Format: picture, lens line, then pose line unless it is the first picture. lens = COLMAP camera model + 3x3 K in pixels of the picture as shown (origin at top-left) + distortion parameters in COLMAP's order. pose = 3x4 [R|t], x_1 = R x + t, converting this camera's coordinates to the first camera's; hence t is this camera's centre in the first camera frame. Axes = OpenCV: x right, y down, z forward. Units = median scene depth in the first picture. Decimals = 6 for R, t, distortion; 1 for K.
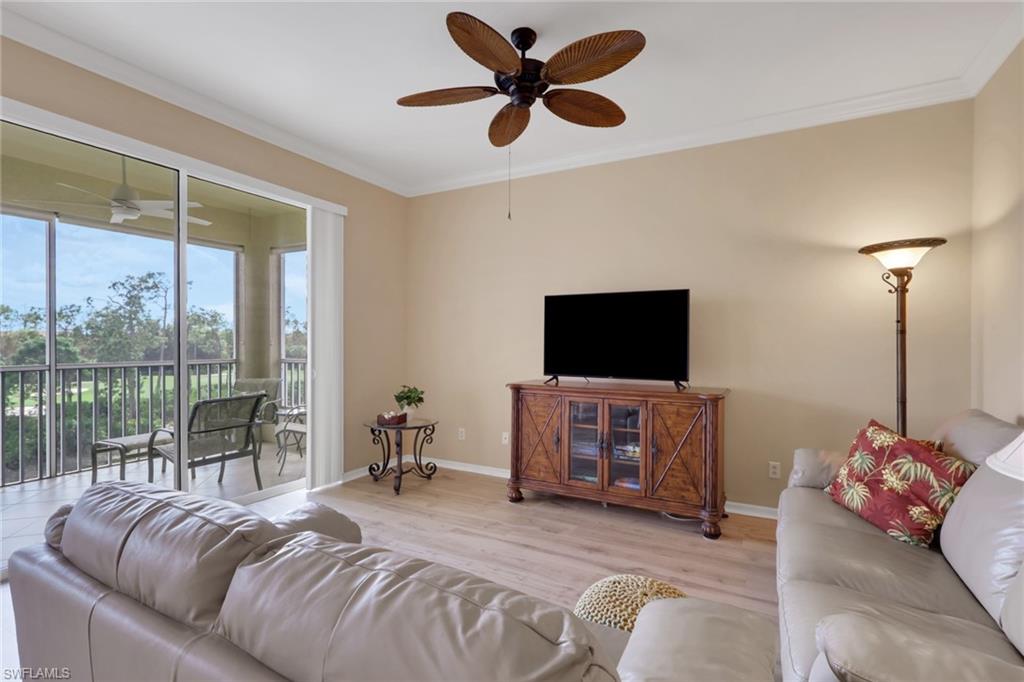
lens RADIAL K [[487.0, 0, 515.3], [0, 487.0, 342.9], [0, 0, 1]] dist [-0.001097, 0.001137]
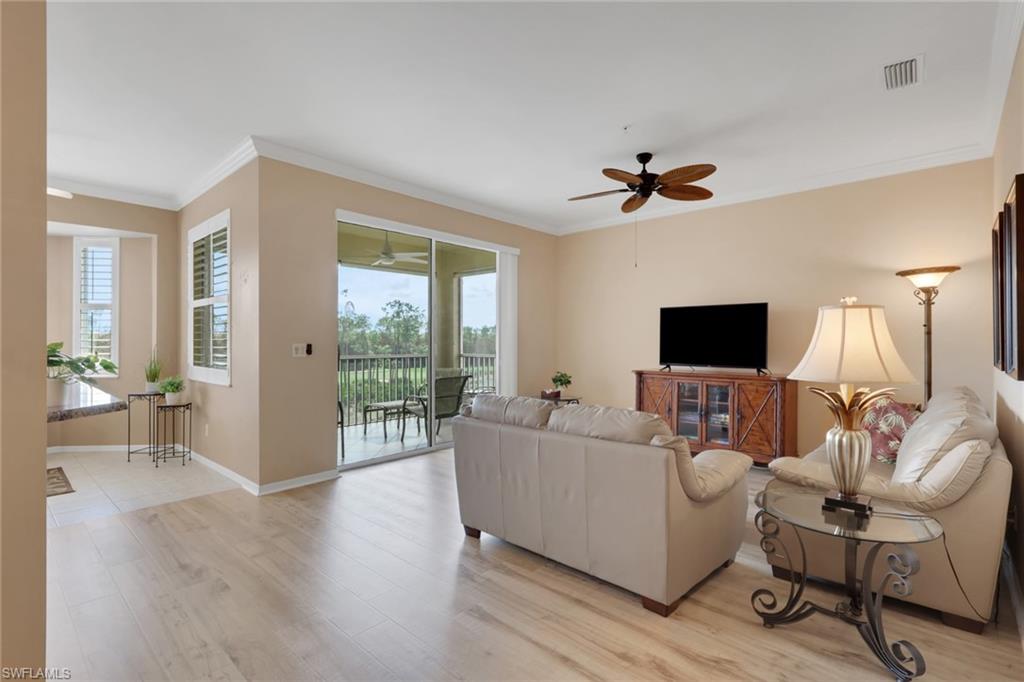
lens RADIAL K [[487.0, 0, 515.3], [0, 487.0, 342.9], [0, 0, 1]] dist [-0.001097, 0.001137]
pose [[0.971025, -0.000592, -0.238979, -0.009796], [0.000554, 1.000000, -0.000227, 0.003700], [0.238979, 0.000088, 0.971025, -0.499375]]
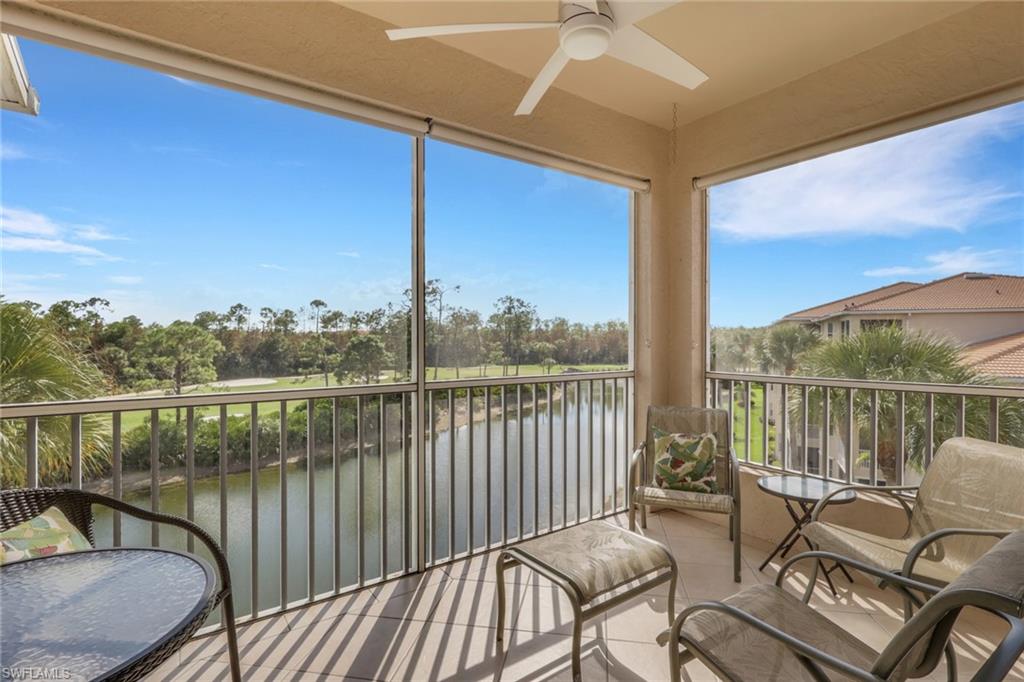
lens RADIAL K [[487.0, 0, 515.3], [0, 487.0, 342.9], [0, 0, 1]] dist [-0.001097, 0.001137]
pose [[0.895657, 0.003254, -0.444733, -0.731325], [-0.000238, 0.999977, 0.006837, -0.009080], [0.444745, -0.006018, 0.895637, 0.655520]]
